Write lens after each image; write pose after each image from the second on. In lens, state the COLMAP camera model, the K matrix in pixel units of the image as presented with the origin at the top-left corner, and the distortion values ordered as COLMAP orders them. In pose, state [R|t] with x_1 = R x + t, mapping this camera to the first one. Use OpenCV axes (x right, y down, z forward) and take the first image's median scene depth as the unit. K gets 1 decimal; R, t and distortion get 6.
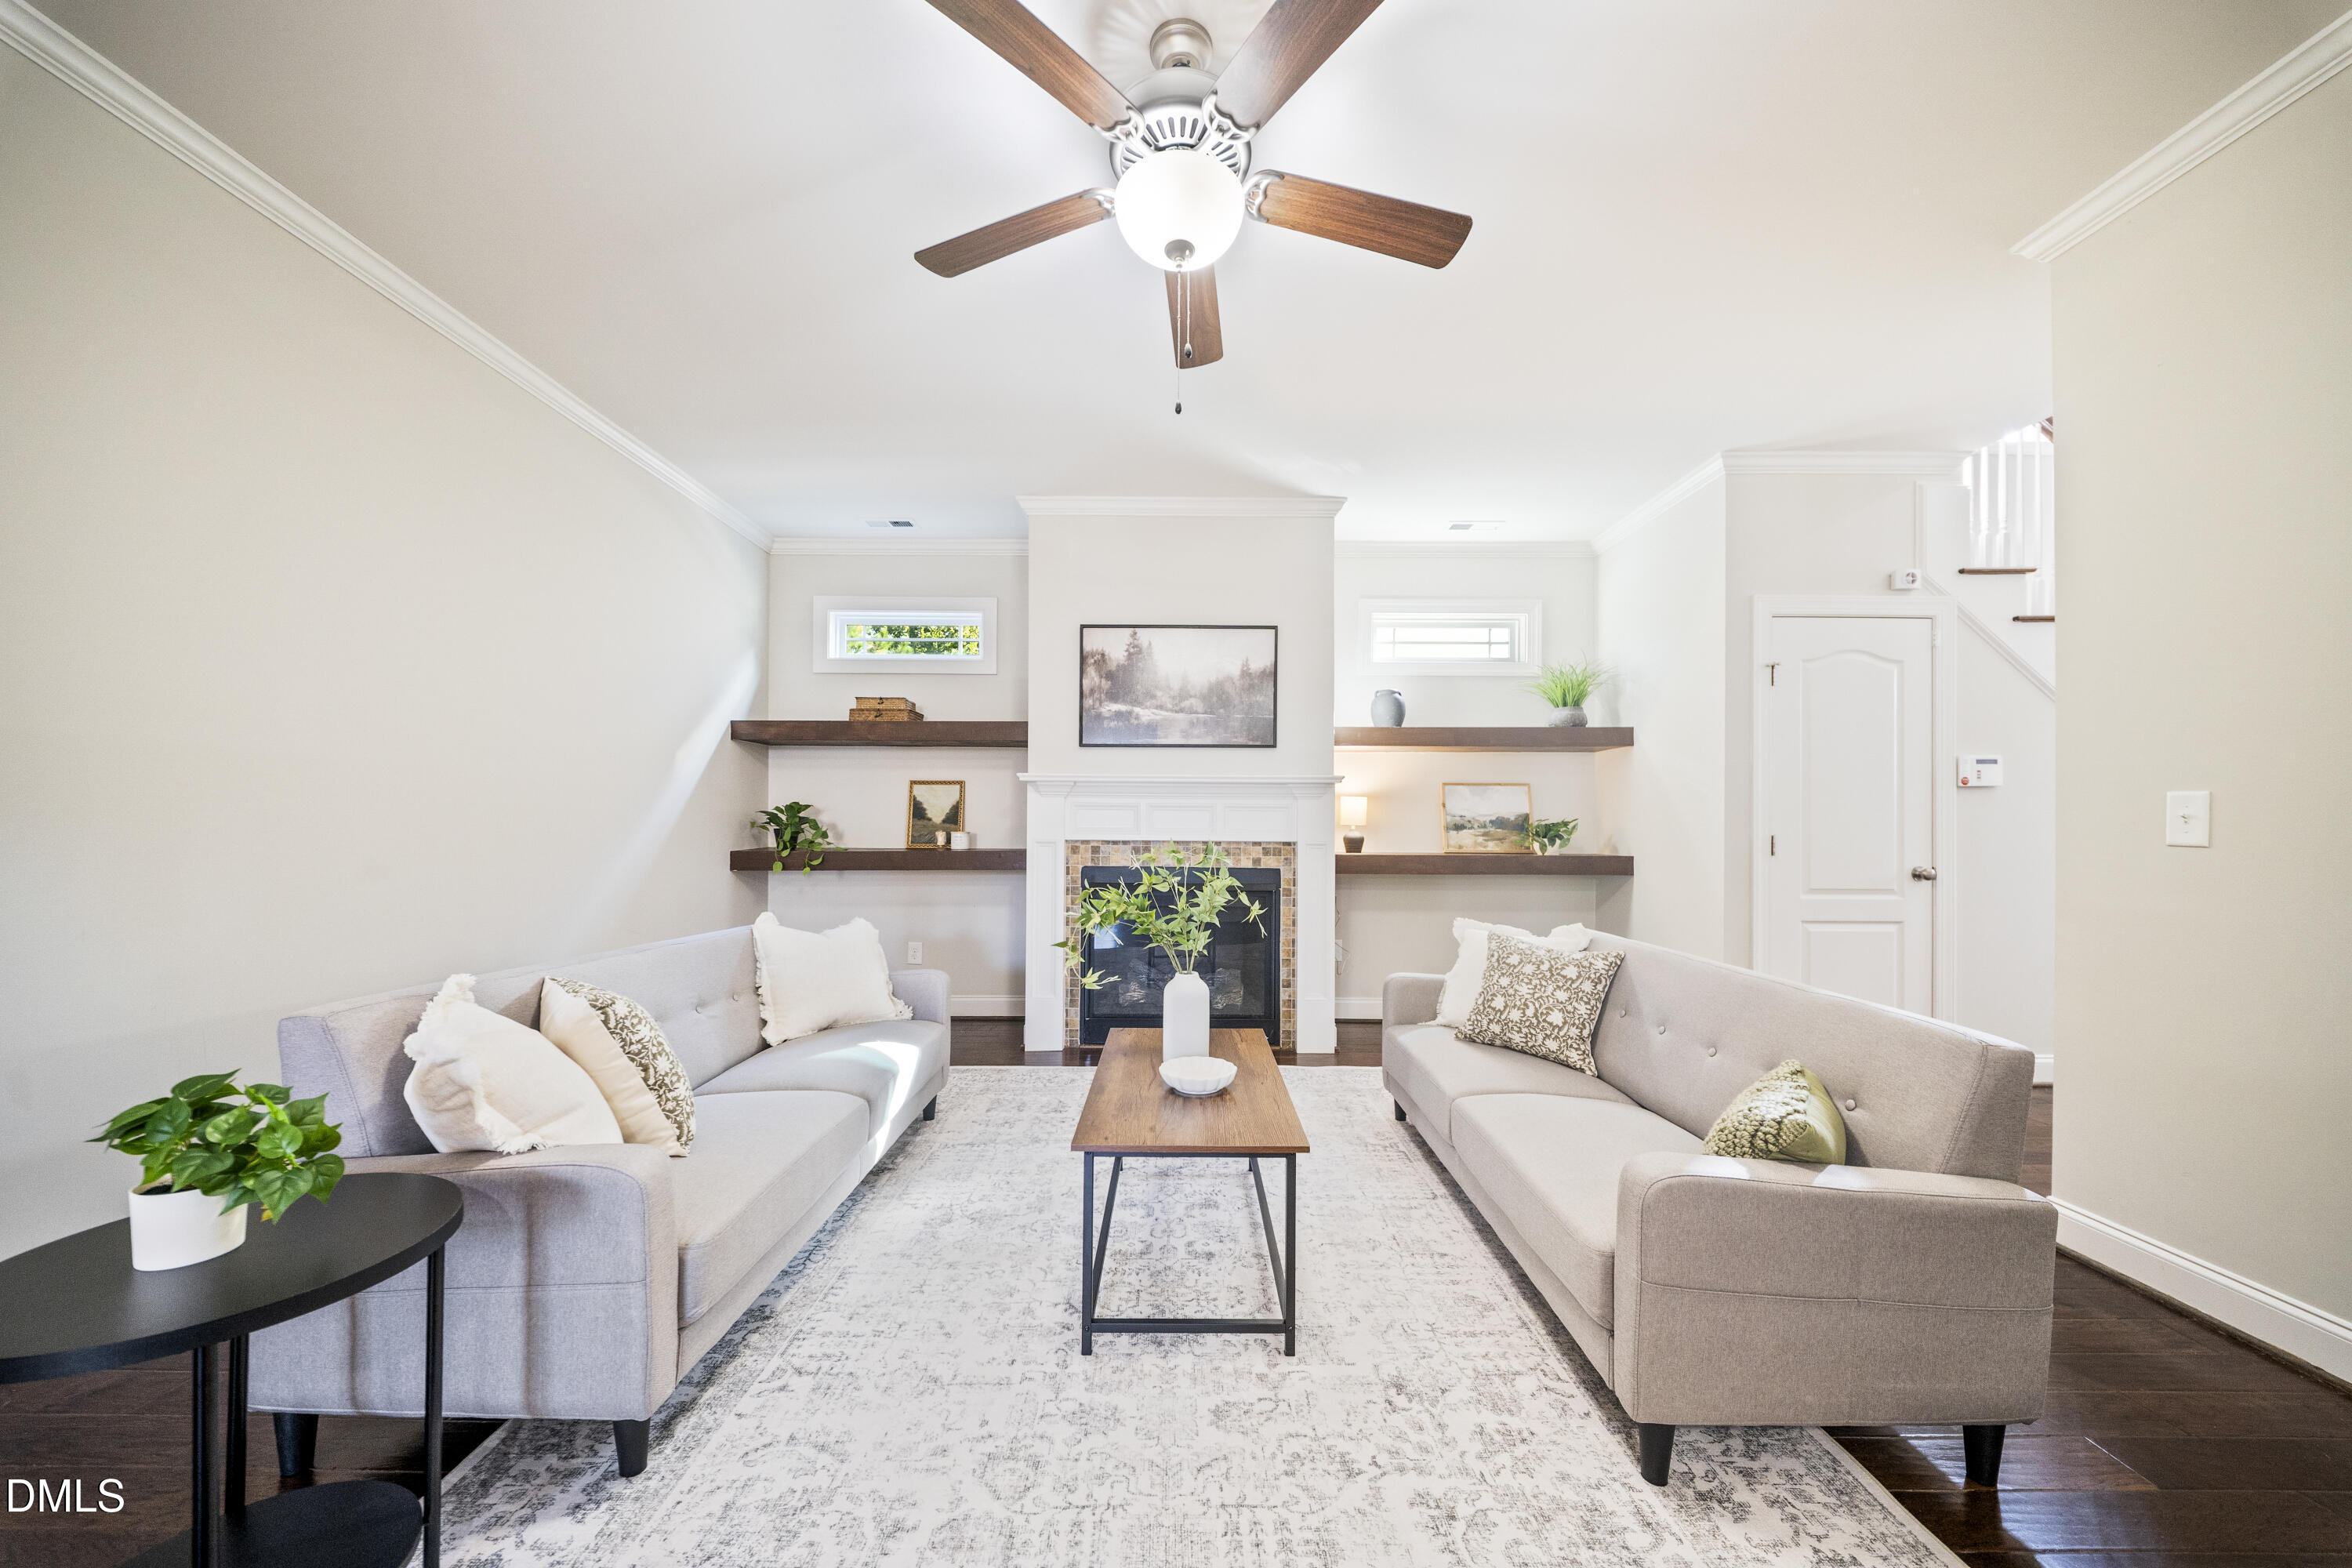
lens RADIAL K [[833.5, 0, 1181.0], [0, 833.5, 804.4], [0, 0, 1]] dist [0.013495, -0.009583]
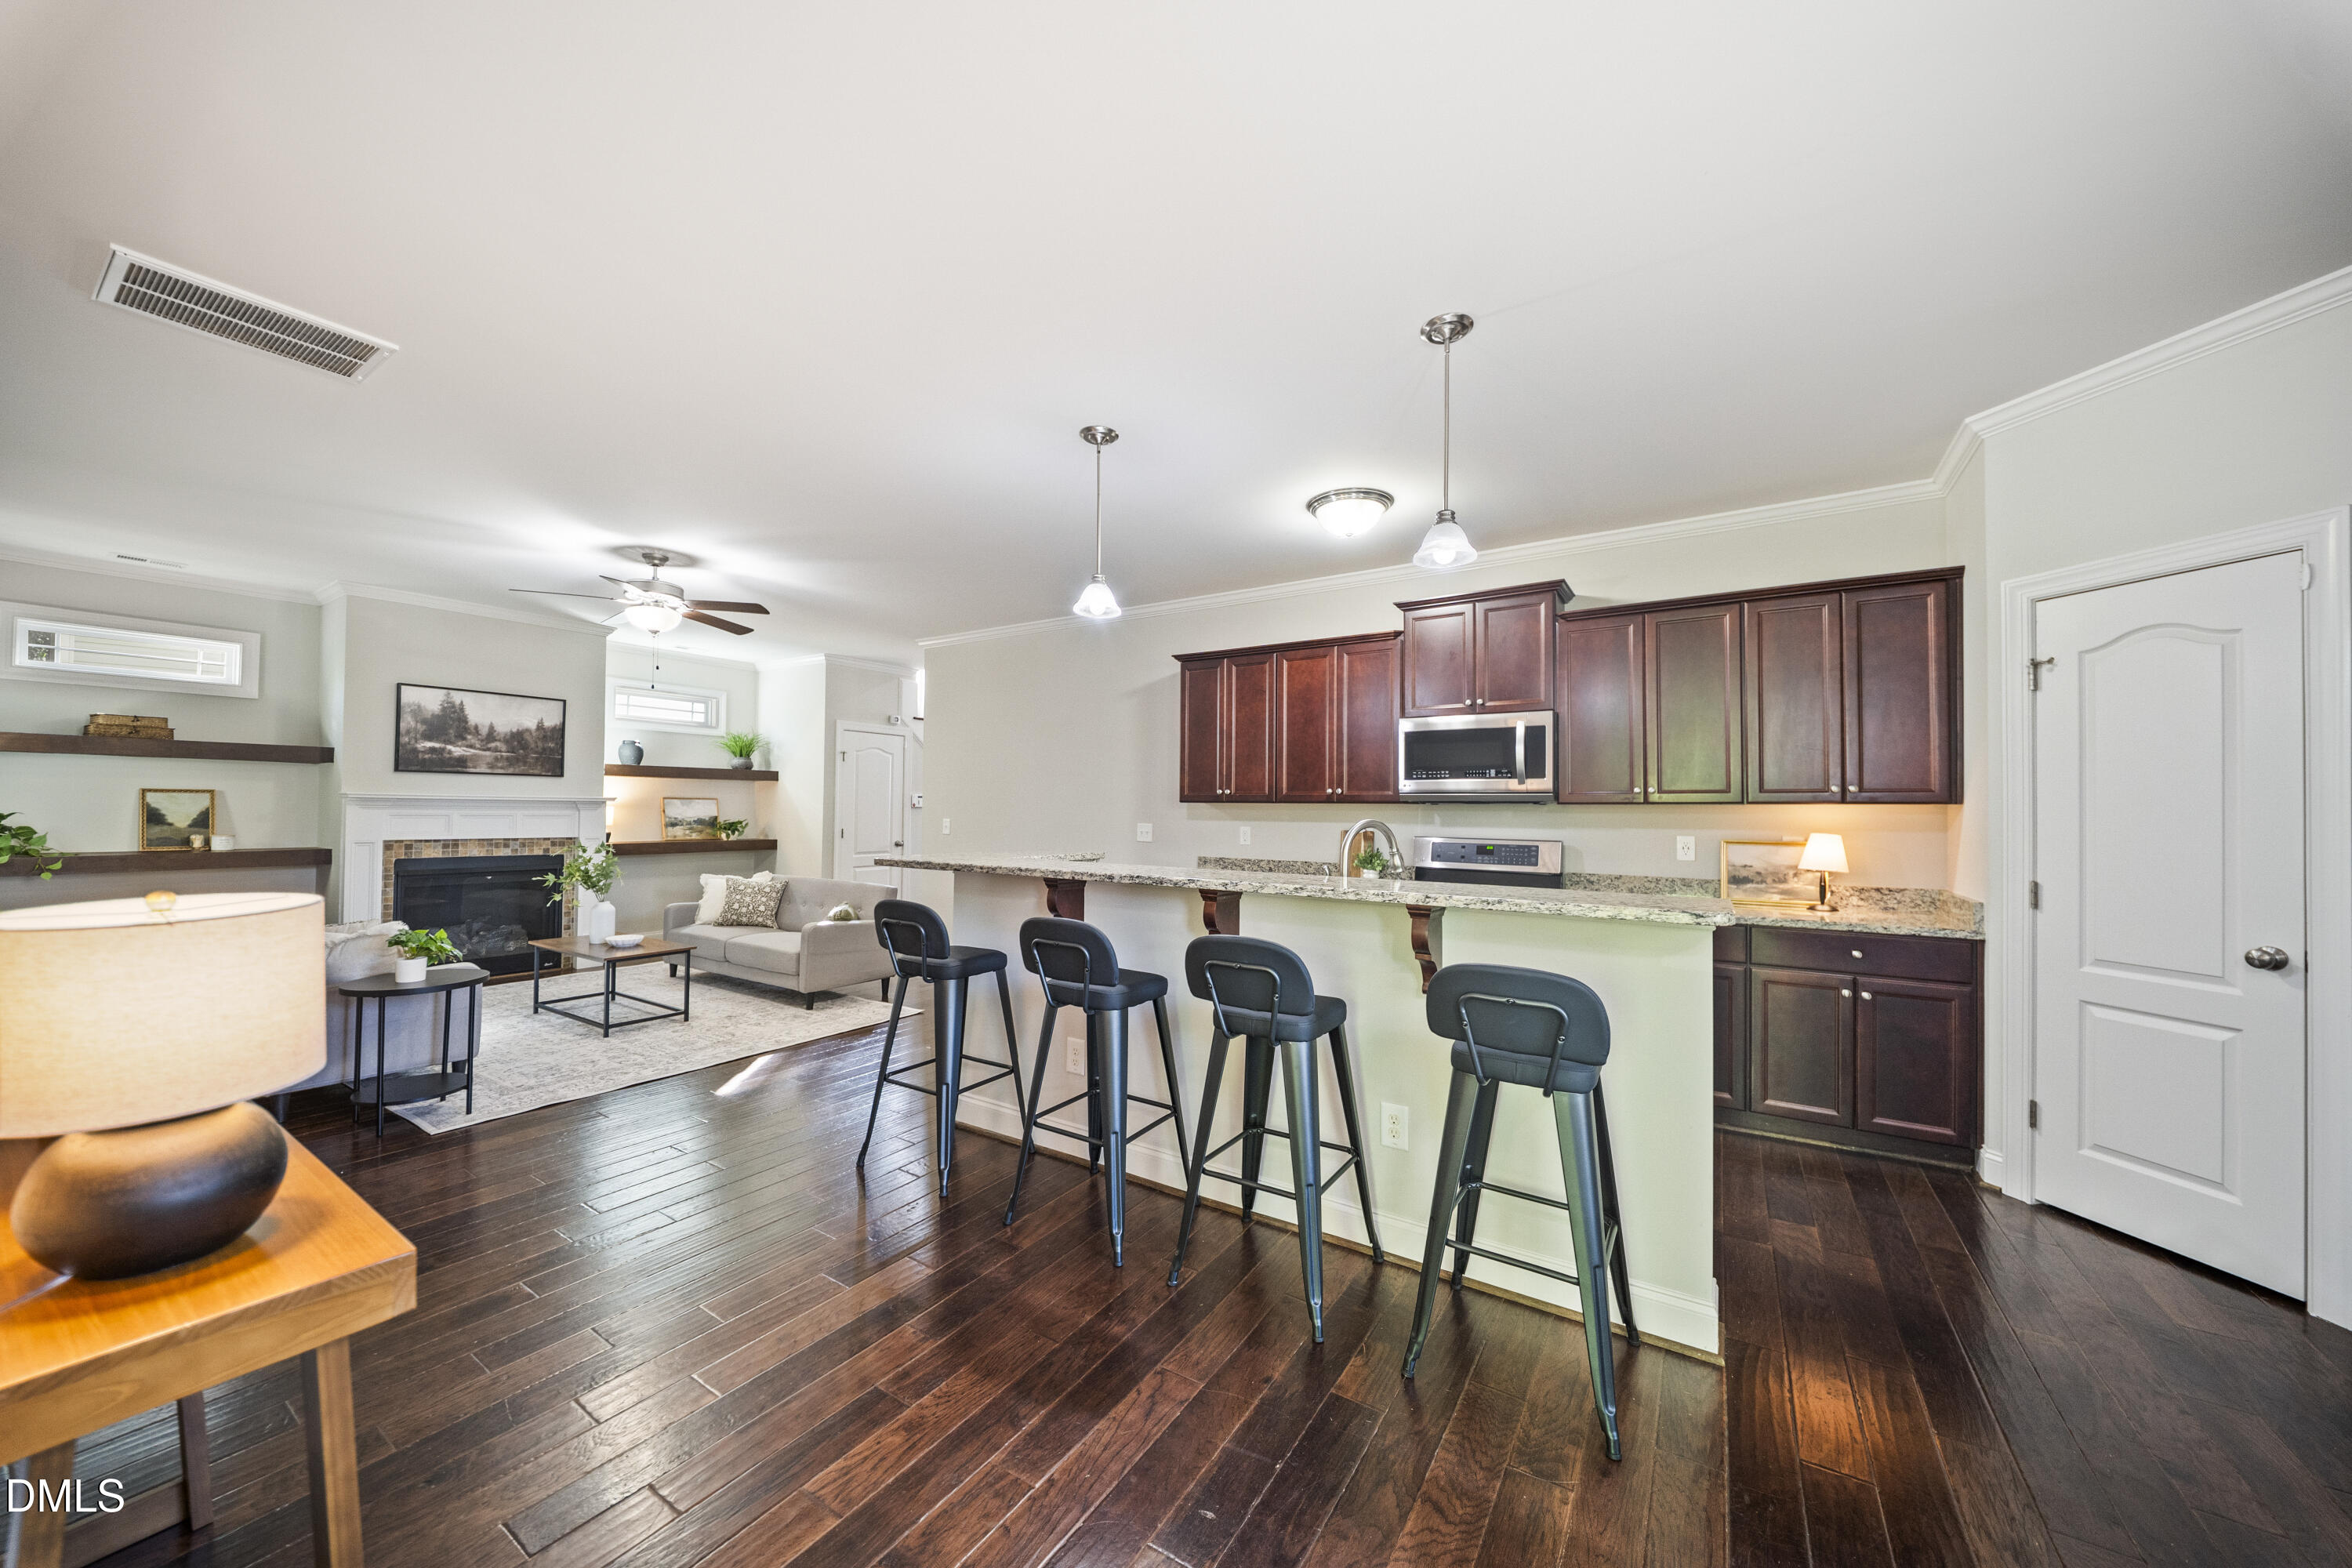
lens RADIAL K [[833.5, 0, 1181.0], [0, 833.5, 804.4], [0, 0, 1]] dist [0.013495, -0.009583]
pose [[0.540711, 0.005753, 0.841189, -0.565904], [-0.030190, 0.999465, 0.012570, -0.070196], [-0.840667, -0.032192, 0.540595, -0.803482]]
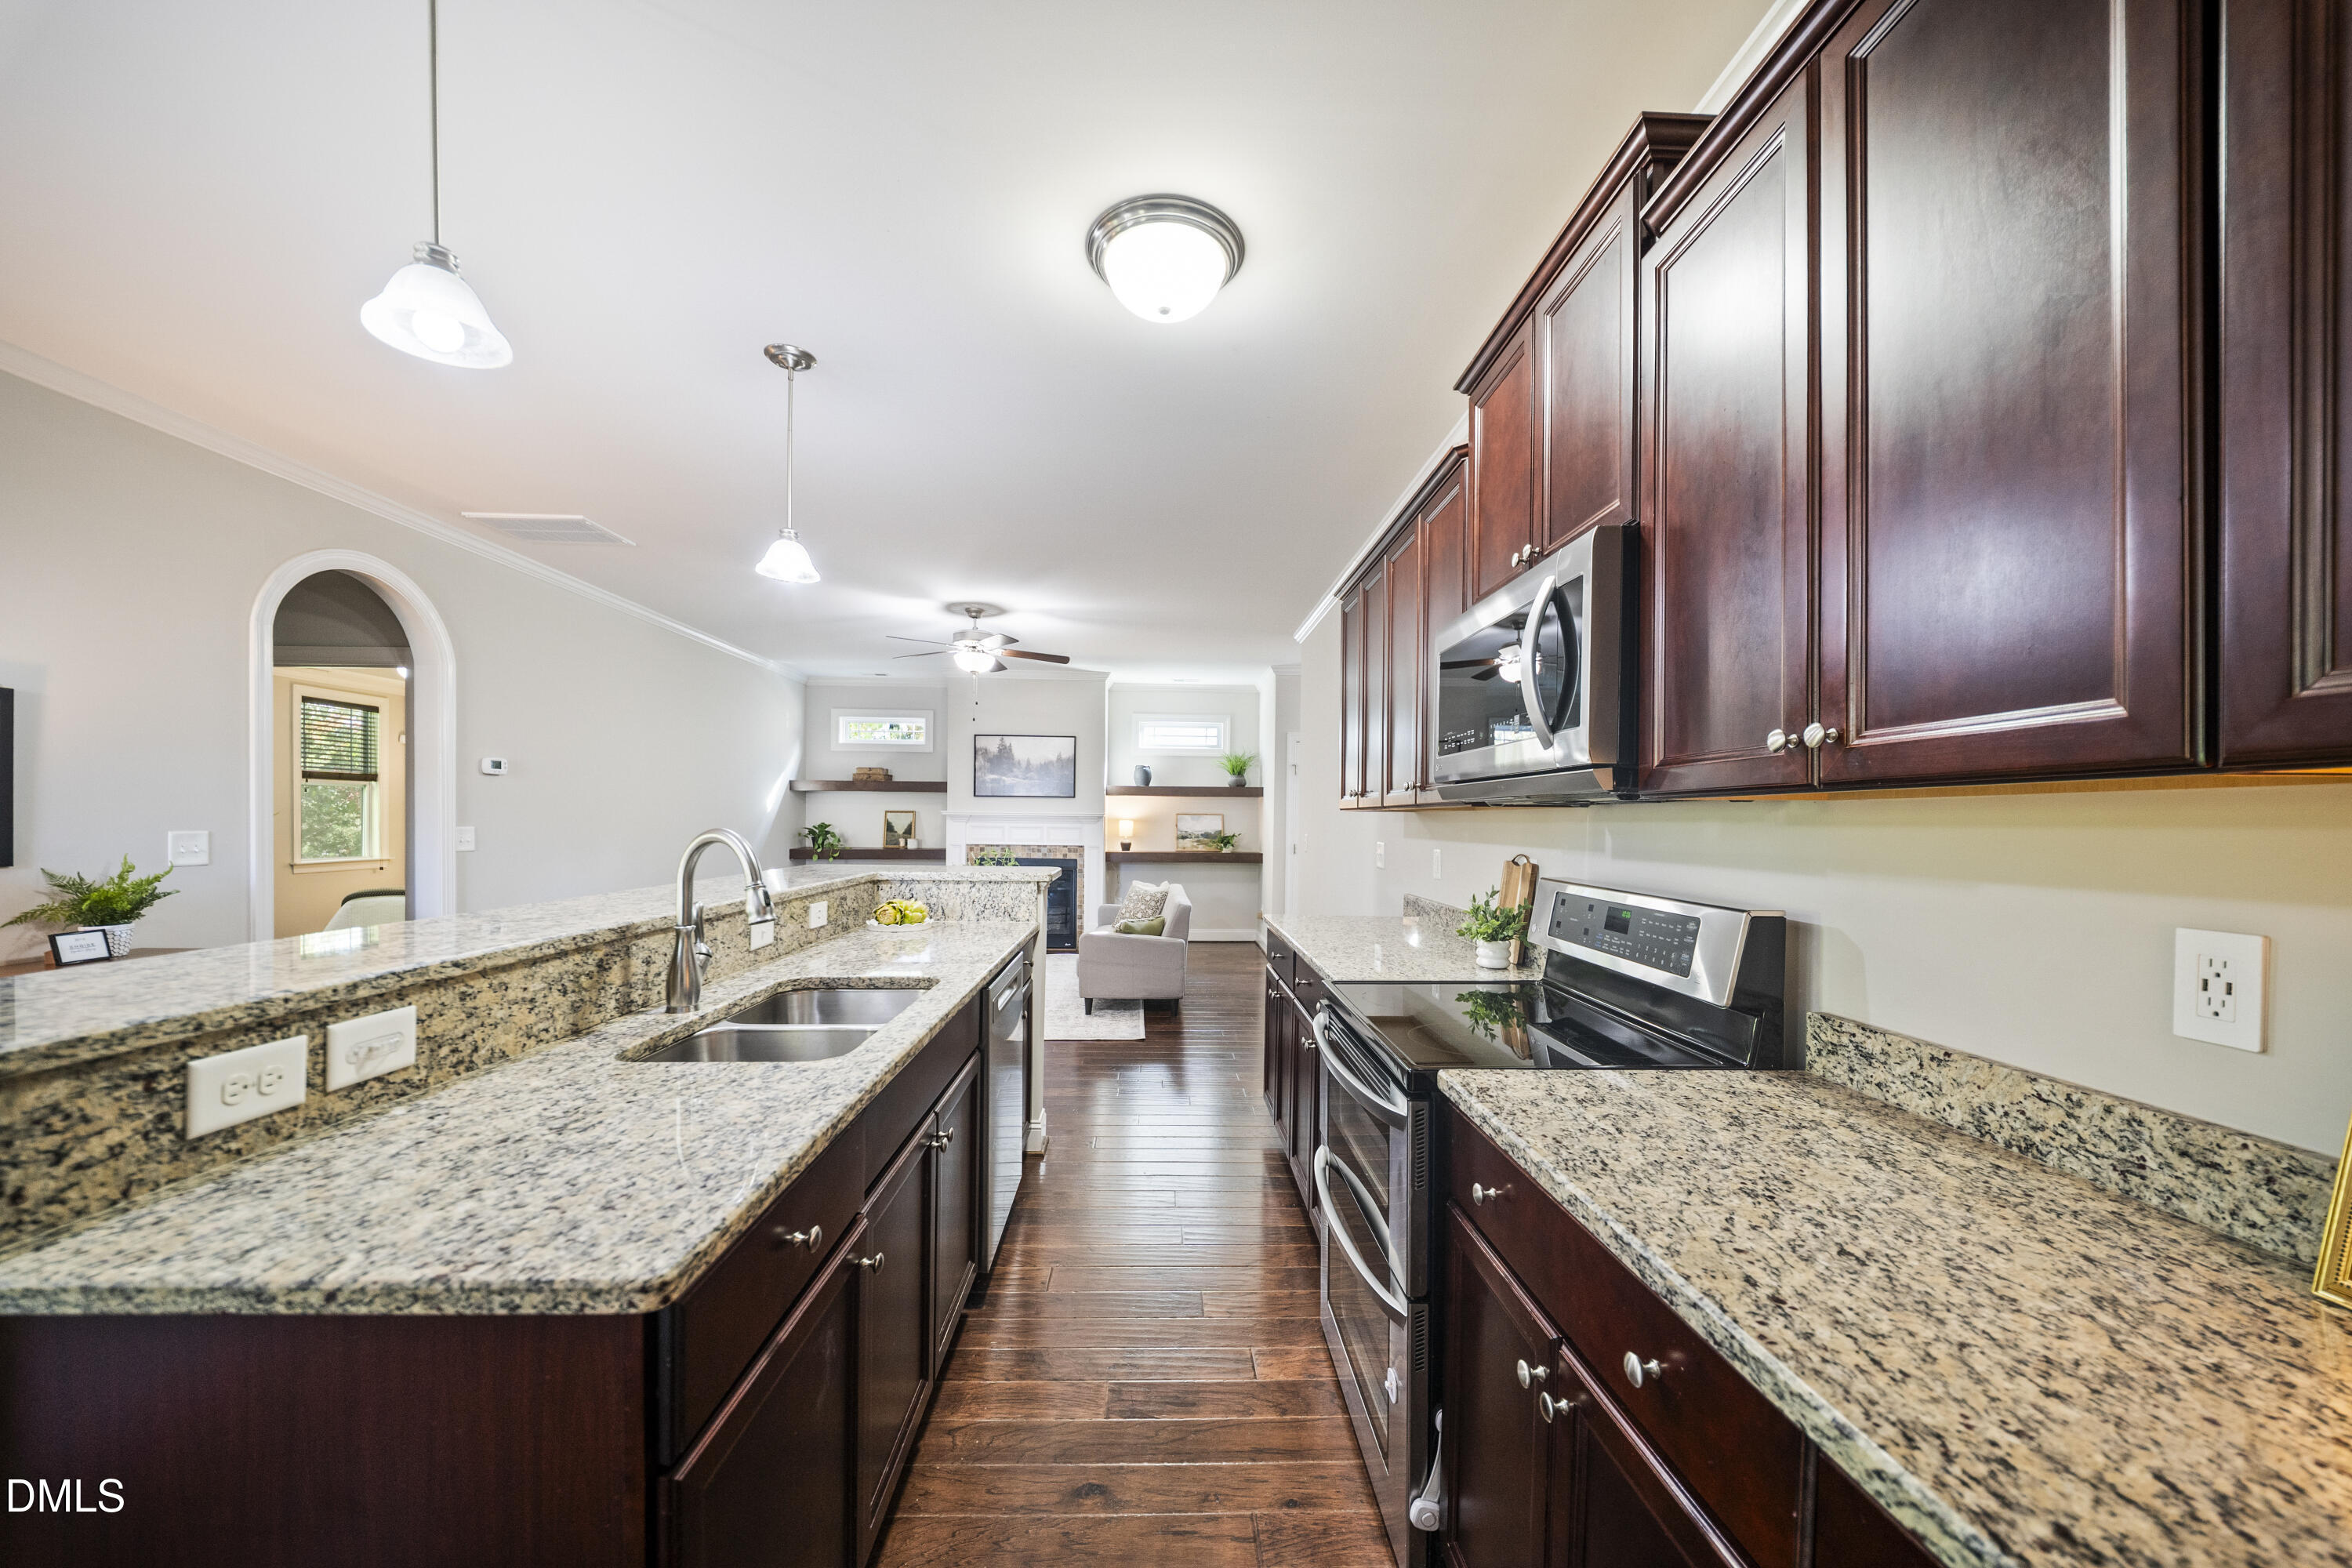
lens RADIAL K [[842.2, 0, 1181.1], [0, 842.2, 821.3], [0, 0, 1]] dist [0.012875, -0.000008]
pose [[0.999179, 0.005110, 0.040184, 0.277786], [-0.006270, 0.999565, 0.028815, -0.069679], [-0.040019, -0.029044, 0.998777, -0.972248]]
